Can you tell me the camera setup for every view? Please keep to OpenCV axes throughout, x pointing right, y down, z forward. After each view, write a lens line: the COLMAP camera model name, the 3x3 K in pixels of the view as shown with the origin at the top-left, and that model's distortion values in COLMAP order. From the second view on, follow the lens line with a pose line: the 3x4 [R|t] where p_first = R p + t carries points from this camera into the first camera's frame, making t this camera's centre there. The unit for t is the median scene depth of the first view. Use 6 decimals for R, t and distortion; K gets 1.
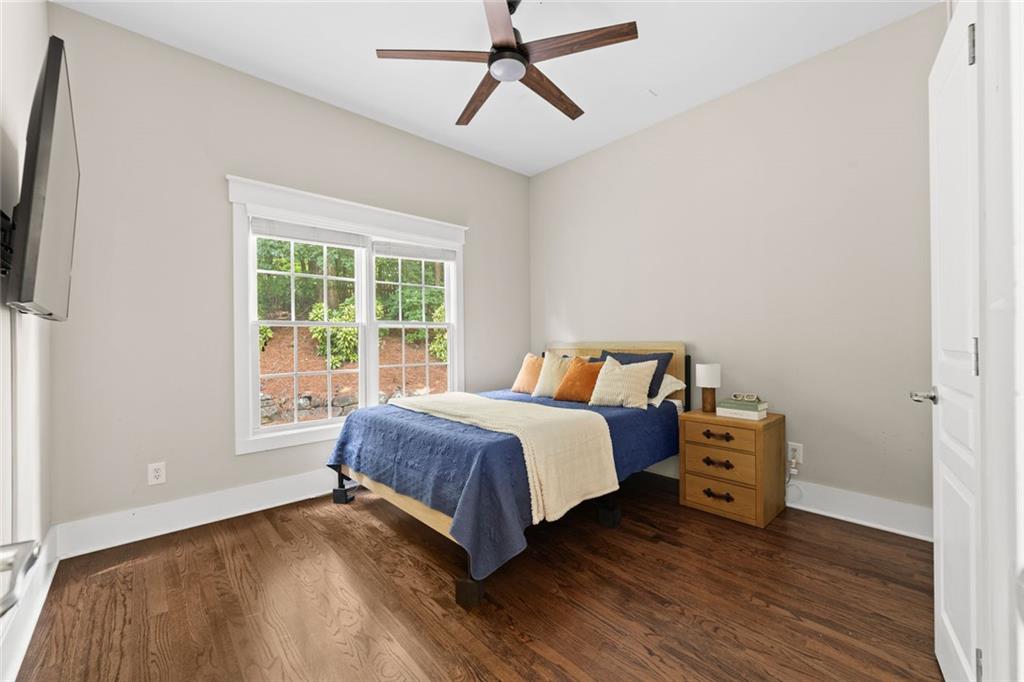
lens RADIAL K [[416.0, 0, 517.3], [0, 416.0, 339.7], [0, 0, 1]] dist [0.001634, -0.000279]
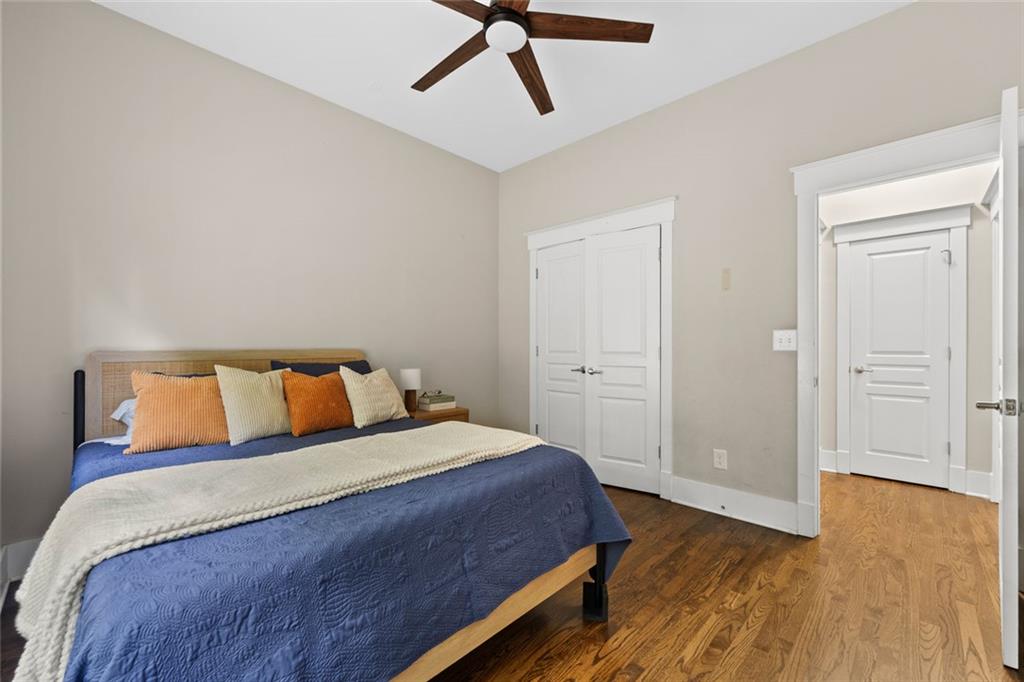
lens RADIAL K [[416.0, 0, 517.5], [0, 416.0, 346.2], [0, 0, 1]] dist [0.001634, -0.000279]
pose [[-0.066510, 0.008412, 0.997750, -0.806664], [-0.004659, 0.999951, -0.008741, 0.006891], [-0.997775, -0.005230, -0.066468, 0.939509]]
